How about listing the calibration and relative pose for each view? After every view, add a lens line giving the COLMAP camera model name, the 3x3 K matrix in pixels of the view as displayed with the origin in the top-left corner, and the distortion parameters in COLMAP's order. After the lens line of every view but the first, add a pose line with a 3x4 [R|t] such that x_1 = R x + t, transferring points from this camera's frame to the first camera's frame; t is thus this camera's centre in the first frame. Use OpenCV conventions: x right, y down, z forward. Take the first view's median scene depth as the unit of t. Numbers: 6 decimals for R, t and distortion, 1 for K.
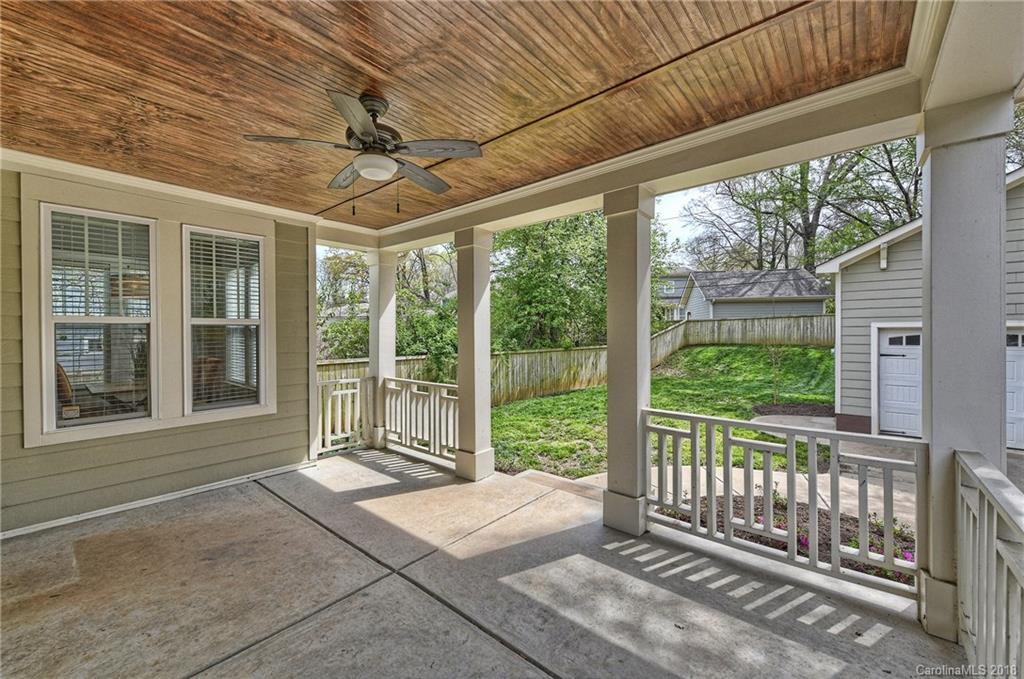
lens RADIAL K [[395.9, 0, 518.3], [0, 395.9, 356.6], [0, 0, 1]] dist [-0.002083, -0.000317]
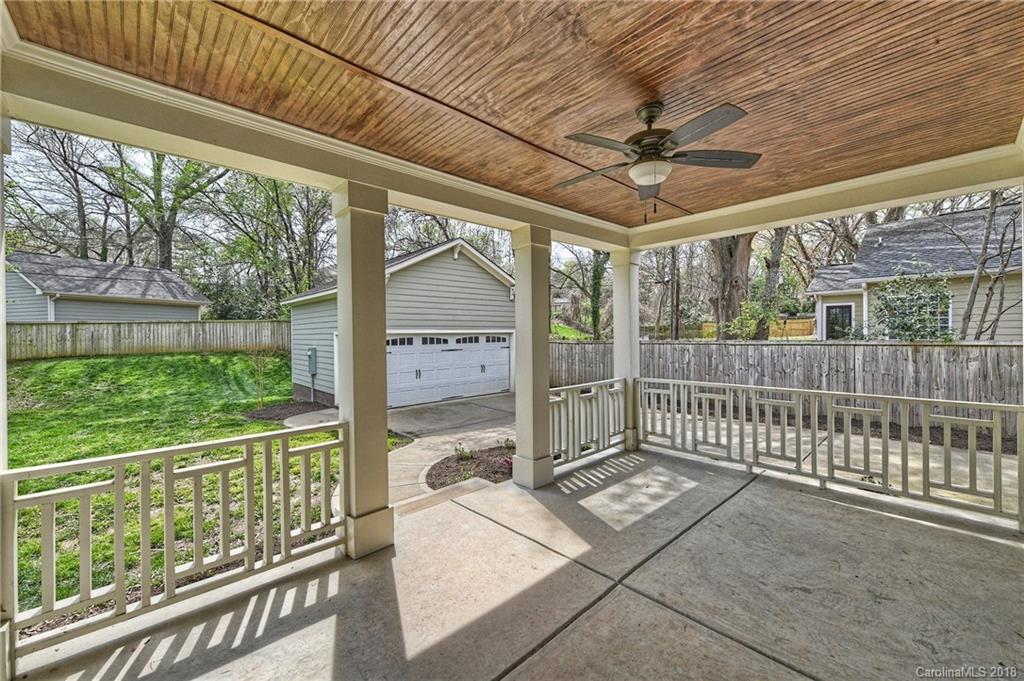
lens RADIAL K [[406.0, 0, 515.8], [0, 406.0, 337.0], [0, 0, 1]] dist [0.000720, -0.000063]
pose [[0.129116, -0.004040, 0.991621, -0.718788], [0.071824, 0.997403, -0.005289, -0.030919], [-0.989025, 0.071905, 0.129071, 0.592188]]
